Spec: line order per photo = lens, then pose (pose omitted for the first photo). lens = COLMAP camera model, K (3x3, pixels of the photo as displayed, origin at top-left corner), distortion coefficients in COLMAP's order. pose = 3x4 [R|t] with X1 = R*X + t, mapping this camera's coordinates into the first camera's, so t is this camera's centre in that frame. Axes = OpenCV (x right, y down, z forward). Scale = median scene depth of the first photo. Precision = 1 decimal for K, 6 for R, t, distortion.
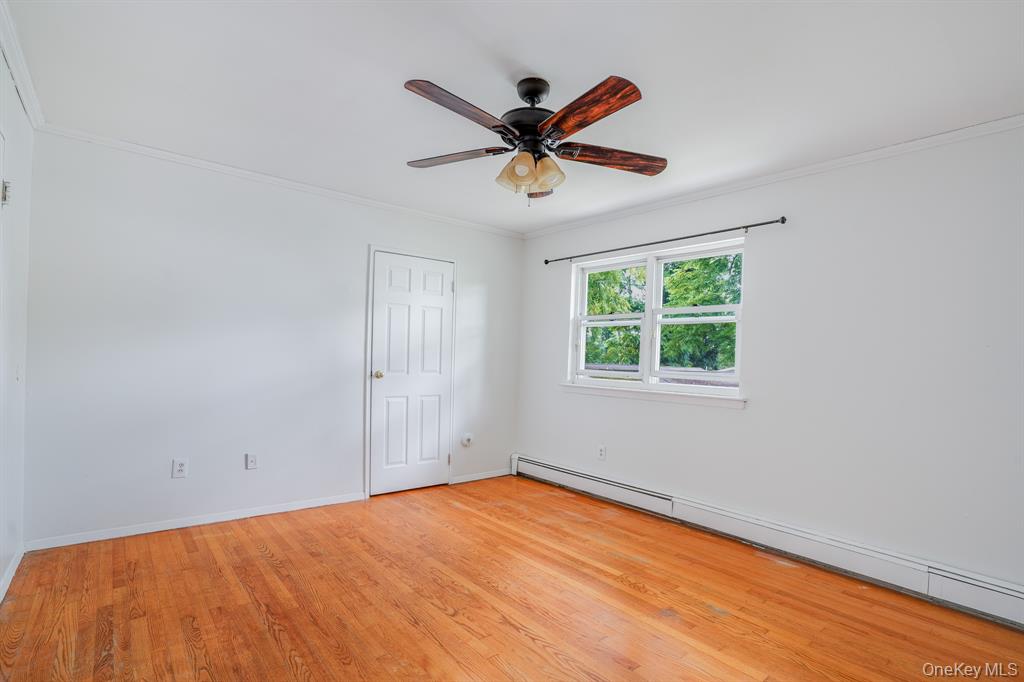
lens RADIAL K [[464.2, 0, 512.8], [0, 464.2, 355.4], [0, 0, 1]] dist [-0.053102, 0.018808]
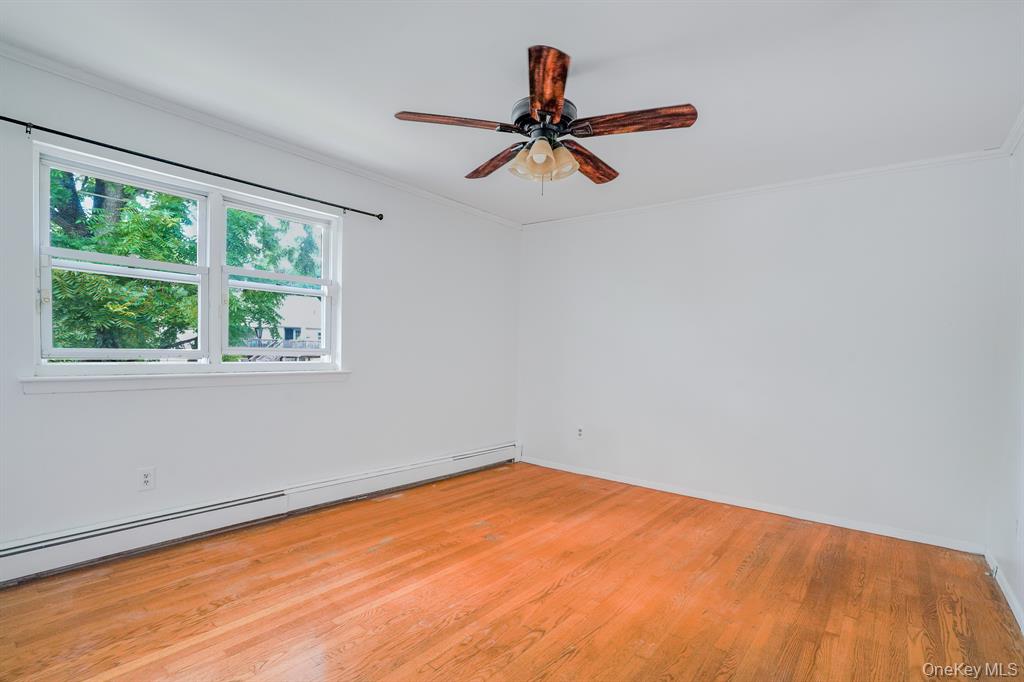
lens RADIAL K [[480.7, 0, 513.5], [0, 480.7, 343.5], [0, 0, 1]] dist [-0.055392, 0.022311]
pose [[-0.155560, -0.031232, 0.987333, -0.654663], [-0.037913, 0.998952, 0.025626, -0.011610], [-0.987099, -0.033446, -0.156581, 0.783114]]
